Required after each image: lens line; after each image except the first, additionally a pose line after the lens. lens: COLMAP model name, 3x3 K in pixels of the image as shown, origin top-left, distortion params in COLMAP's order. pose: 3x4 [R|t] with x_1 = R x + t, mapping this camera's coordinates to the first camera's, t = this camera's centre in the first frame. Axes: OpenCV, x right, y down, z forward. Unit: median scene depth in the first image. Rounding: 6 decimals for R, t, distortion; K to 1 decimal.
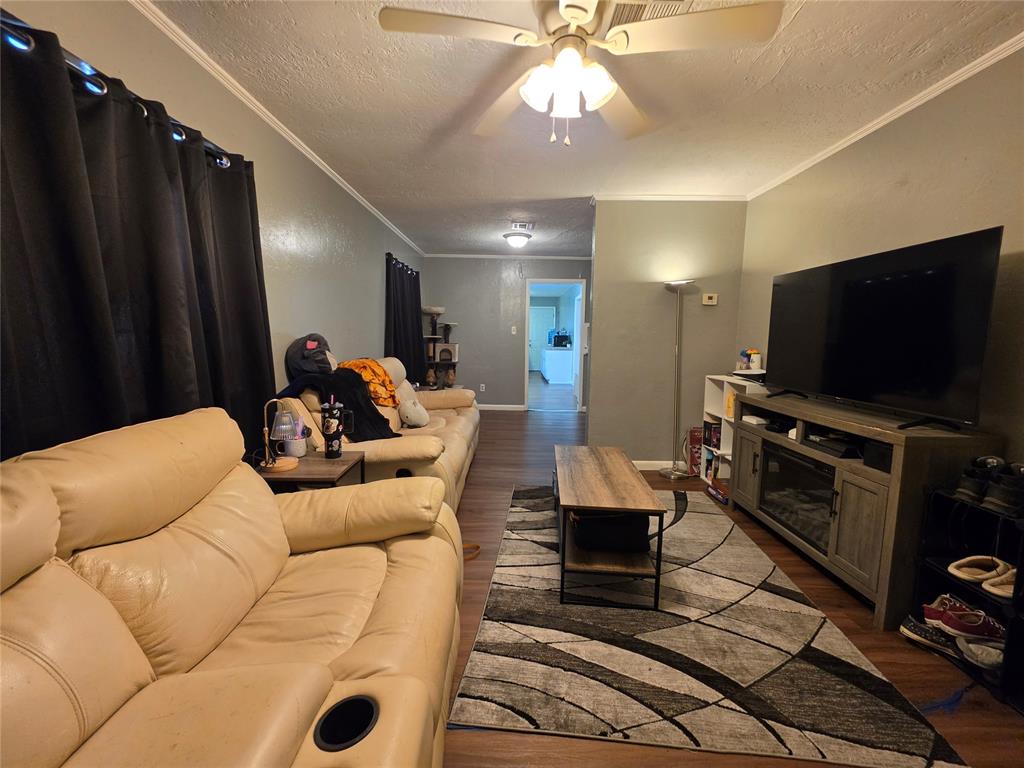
lens RADIAL K [[408.1, 0, 508.8], [0, 408.1, 378.7], [0, 0, 1]] dist [0.001366, 0.000544]
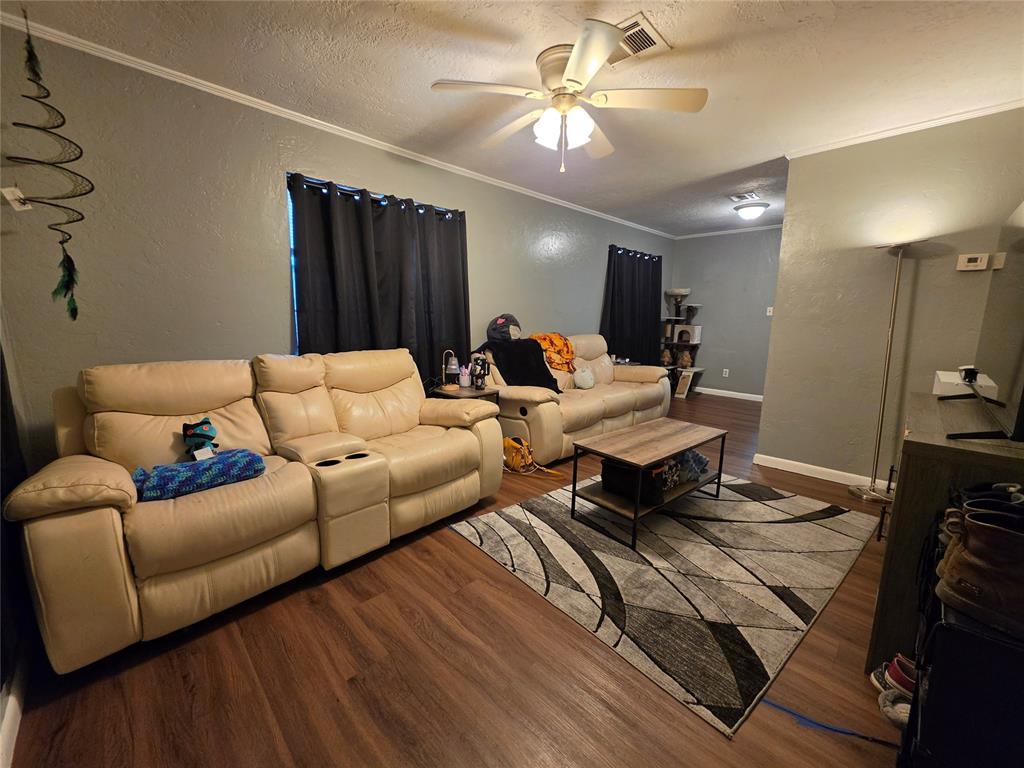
lens RADIAL K [[415.8, 0, 512.0], [0, 415.8, 384.0], [0, 0, 1]] dist [-0.000259, 0.000041]
pose [[0.702258, 0.113463, -0.702823, 0.839190], [-0.078845, 0.993540, 0.081615, 0.024589], [0.707543, -0.001901, 0.706668, -0.079848]]
